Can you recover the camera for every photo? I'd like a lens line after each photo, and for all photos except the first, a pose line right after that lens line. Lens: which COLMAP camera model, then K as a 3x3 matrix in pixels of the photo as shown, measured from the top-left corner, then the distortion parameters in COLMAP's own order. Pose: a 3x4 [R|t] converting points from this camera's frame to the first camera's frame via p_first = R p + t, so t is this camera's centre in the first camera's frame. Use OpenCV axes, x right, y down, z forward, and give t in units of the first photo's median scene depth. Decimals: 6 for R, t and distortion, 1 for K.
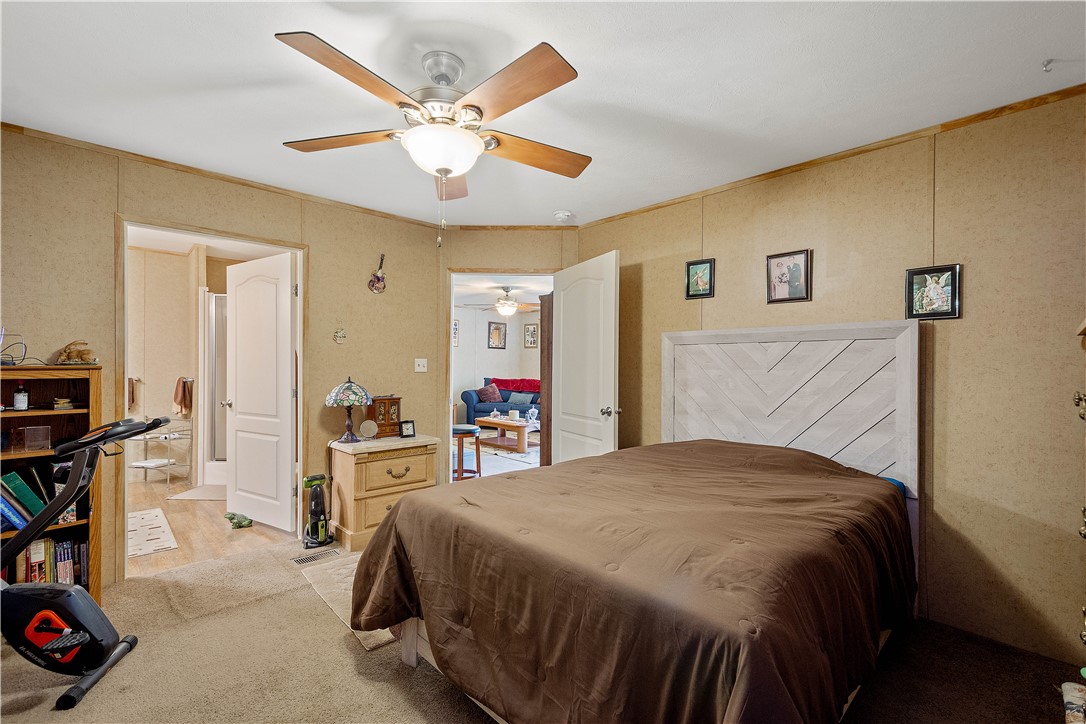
lens RADIAL K [[477.8, 0, 542.6], [0, 477.8, 368.6], [0, 0, 1]] dist [0.005878, -0.000016]
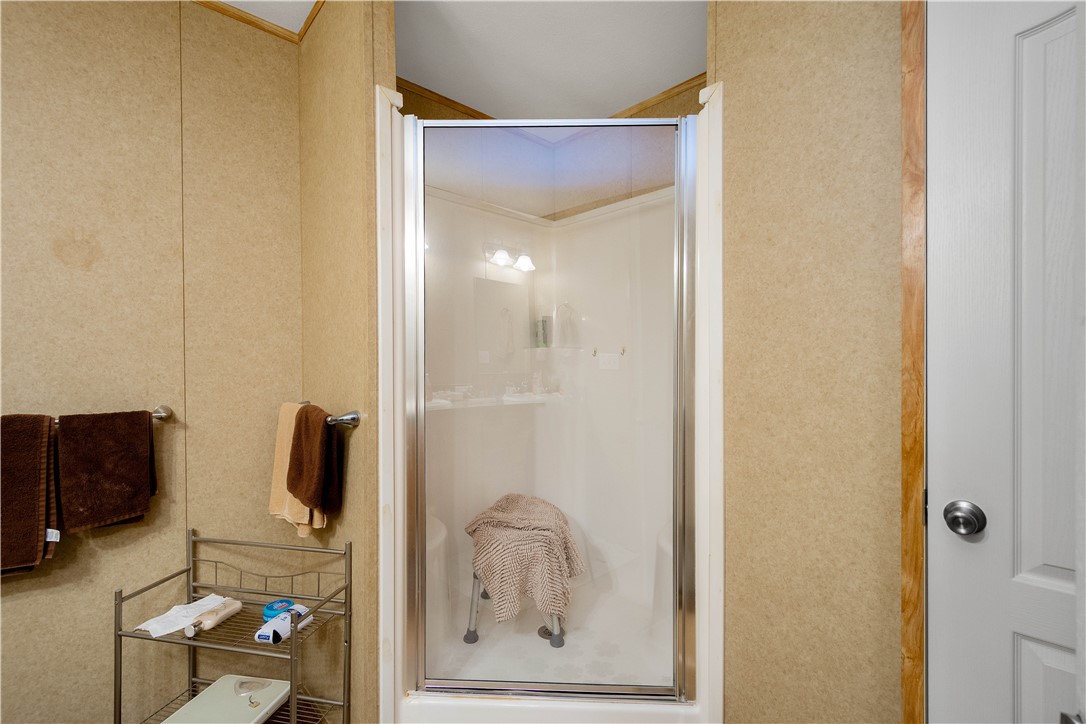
lens RADIAL K [[490.6, 0, 542.8], [0, 490.6, 368.8], [0, 0, 1]] dist [0.003886, 0.000227]
pose [[0.999968, -0.005211, -0.006043, -0.595082], [0.005246, 0.999970, 0.005682, -0.014200], [0.006013, -0.005714, 0.999966, 0.672649]]
